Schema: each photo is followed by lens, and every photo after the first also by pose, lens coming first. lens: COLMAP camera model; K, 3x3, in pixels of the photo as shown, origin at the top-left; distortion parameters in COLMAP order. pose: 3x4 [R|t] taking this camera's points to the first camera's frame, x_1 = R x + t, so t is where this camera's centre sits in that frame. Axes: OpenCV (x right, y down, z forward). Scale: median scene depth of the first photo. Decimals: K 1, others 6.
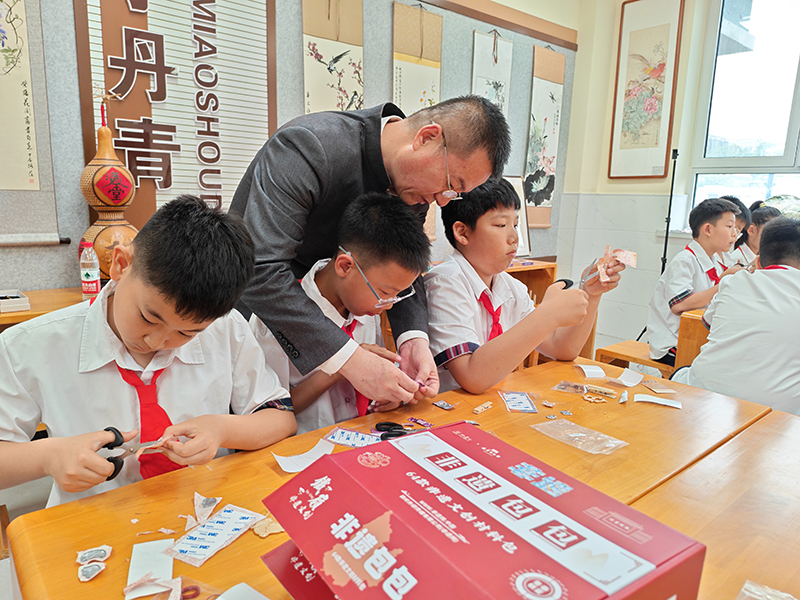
lens RADIAL K [[563.7, 0, 378.9], [0, 563.7, 287.4], [0, 0, 1]] dist [0.047034, -0.063549]
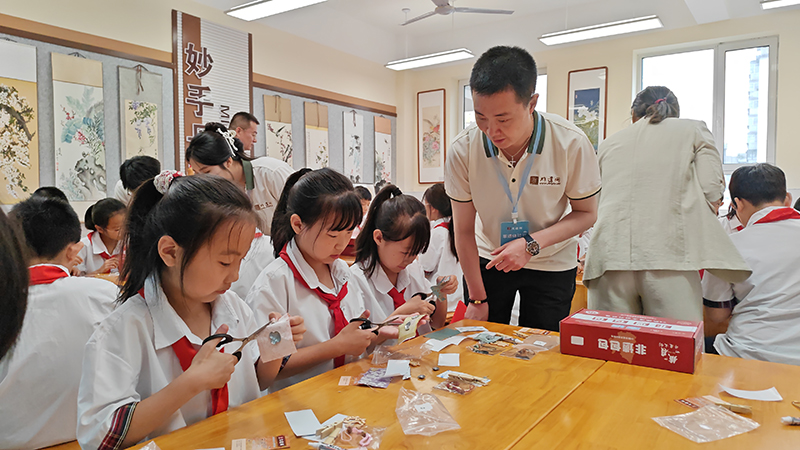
lens RADIAL K [[546.5, 0, 404.1], [0, 546.5, 233.5], [0, 0, 1]] dist [0.023922, -0.039752]
pose [[0.959693, -0.051352, 0.276321, -0.235633], [0.079154, 0.992753, -0.090418, 0.210255], [-0.269675, 0.108645, 0.956803, -1.110801]]
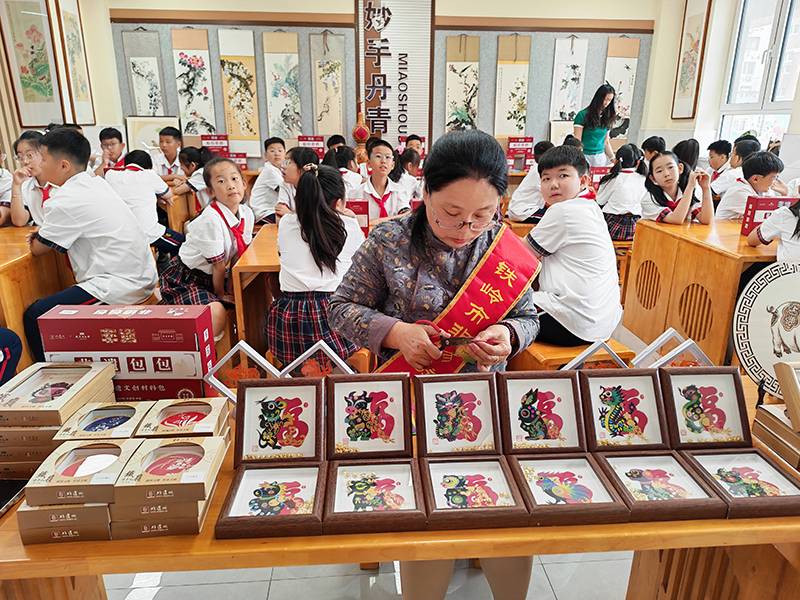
lens RADIAL K [[563.7, 0, 406.6], [0, 563.7, 301.6], [0, 0, 1]] dist [0.047034, -0.063549]
pose [[0.827816, 0.146076, -0.541648, 1.179250], [-0.073088, 0.985358, 0.154037, 0.173500], [0.556218, -0.087926, 0.826372, -1.124694]]
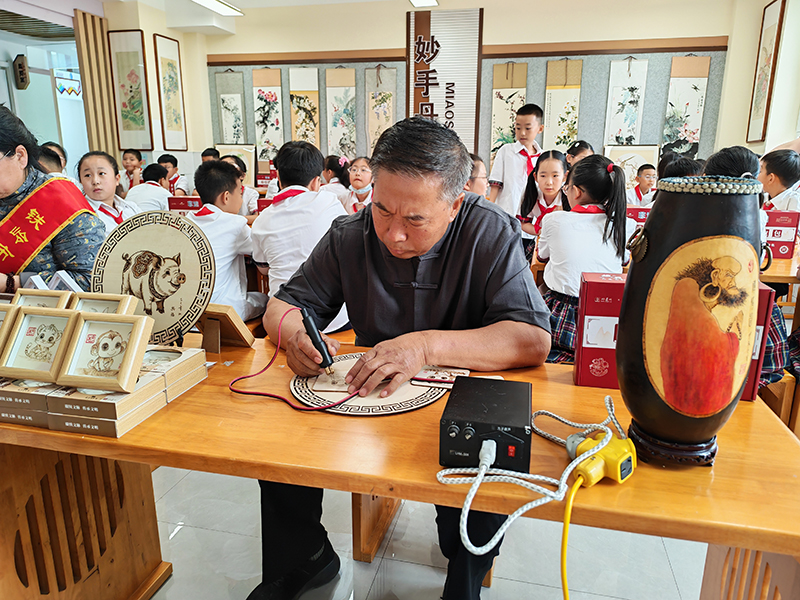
lens RADIAL K [[563.7, 0, 411.7], [0, 563.7, 296.2], [0, 0, 1]] dist [0.047034, -0.063549]
pose [[0.613486, 0.155557, -0.774233, 1.670192], [-0.118903, 0.987426, 0.104175, 0.192674], [0.780703, 0.028148, 0.624269, -0.707783]]
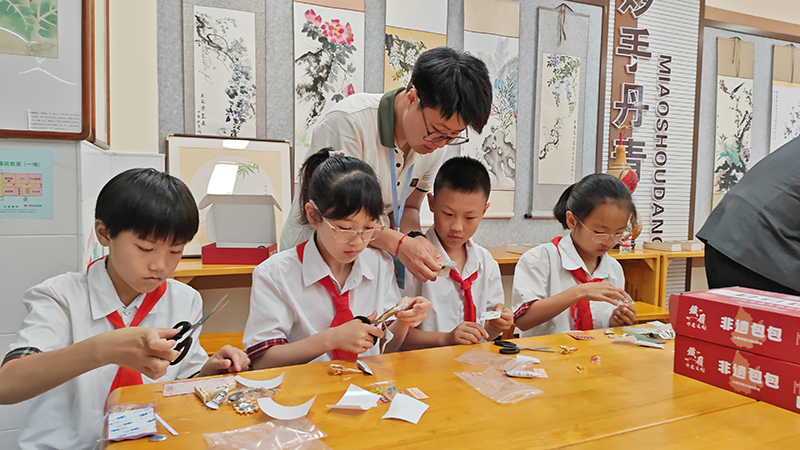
lens RADIAL K [[546.5, 0, 402.5], [0, 546.5, 225.1], [0, 0, 1]] dist [0.023922, -0.039752]
pose [[0.958402, 0.002905, -0.285407, -0.528122], [-0.033759, 0.994083, -0.103247, 0.102619], [0.283418, 0.108587, 0.952829, -0.524150]]
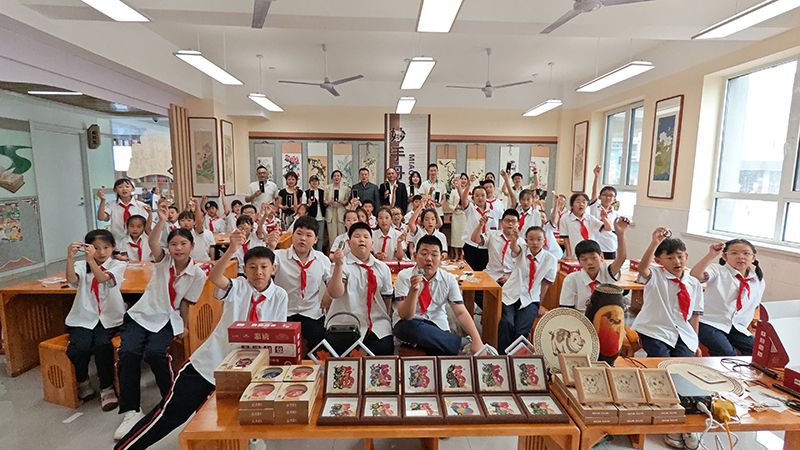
lens RADIAL K [[371.3, 0, 402.2], [0, 371.3, 223.5], [0, 0, 1]] dist [-0.015908, -0.000137]
pose [[0.805178, 0.047087, -0.591160, 1.290098], [-0.081959, 0.996112, -0.032289, 0.108186], [0.587342, 0.074449, 0.805908, -1.257197]]
